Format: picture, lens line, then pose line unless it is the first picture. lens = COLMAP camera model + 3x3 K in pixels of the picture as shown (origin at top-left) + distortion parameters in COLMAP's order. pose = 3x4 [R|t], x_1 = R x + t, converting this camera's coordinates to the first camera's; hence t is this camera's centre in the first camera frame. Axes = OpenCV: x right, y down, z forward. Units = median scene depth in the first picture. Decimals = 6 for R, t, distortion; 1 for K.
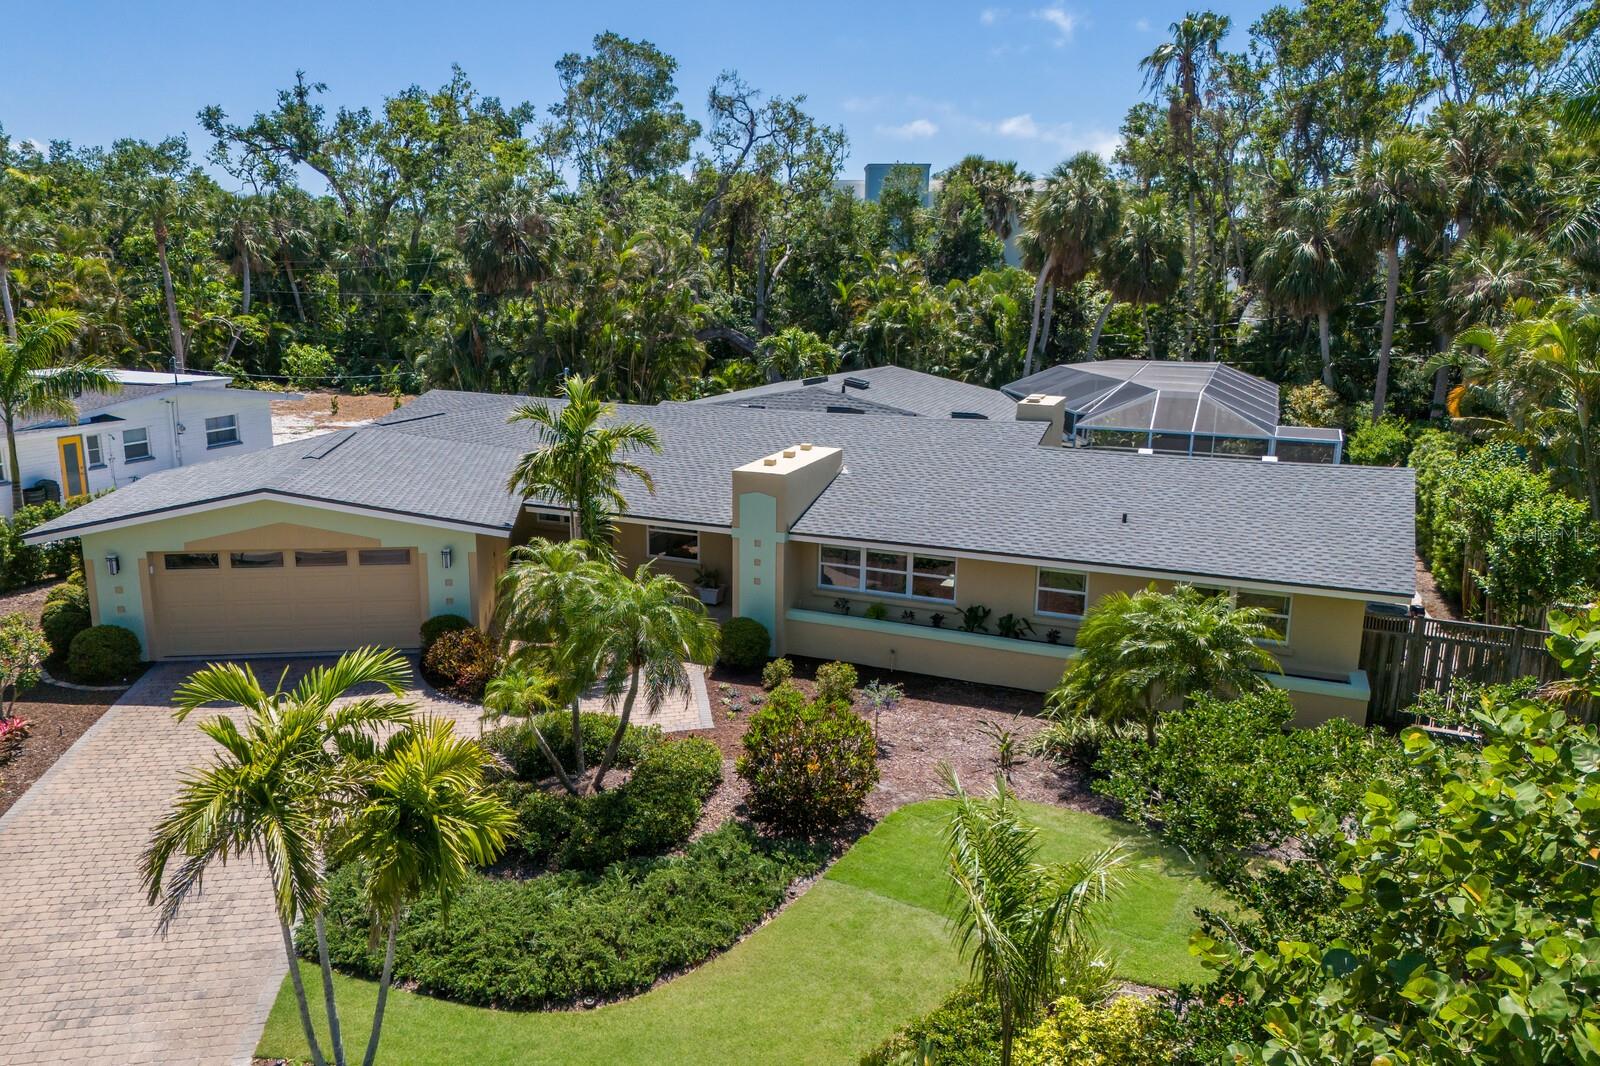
lens RADIAL K [[1174.7, 0, 800.0], [0, 1174.7, 533.0], [0, 0, 1]] dist [0.112742, -0.116946]
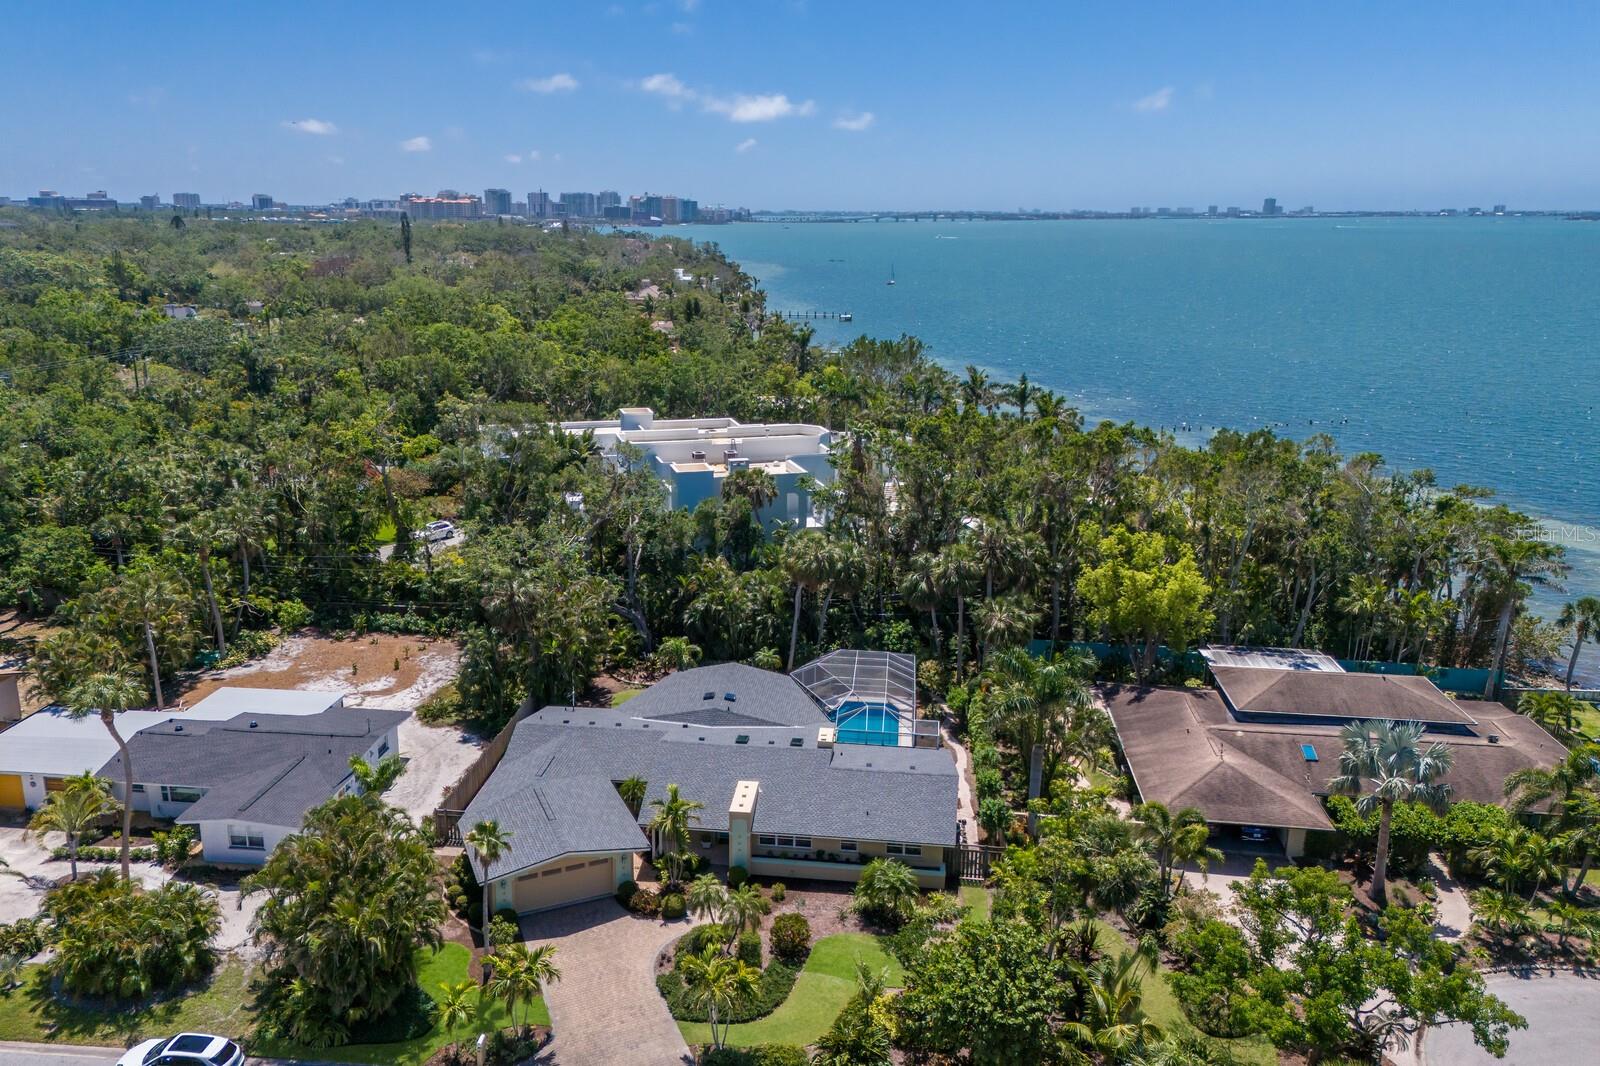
lens RADIAL K [[1174.7, 0, 800.0], [0, 1174.7, 533.0], [0, 0, 1]] dist [0.112742, -0.116946]
pose [[0.961178, -0.075911, 0.265282, -0.588770], [0.063780, 0.996499, 0.054062, -0.852972], [-0.268457, -0.035044, 0.962654, -1.680752]]
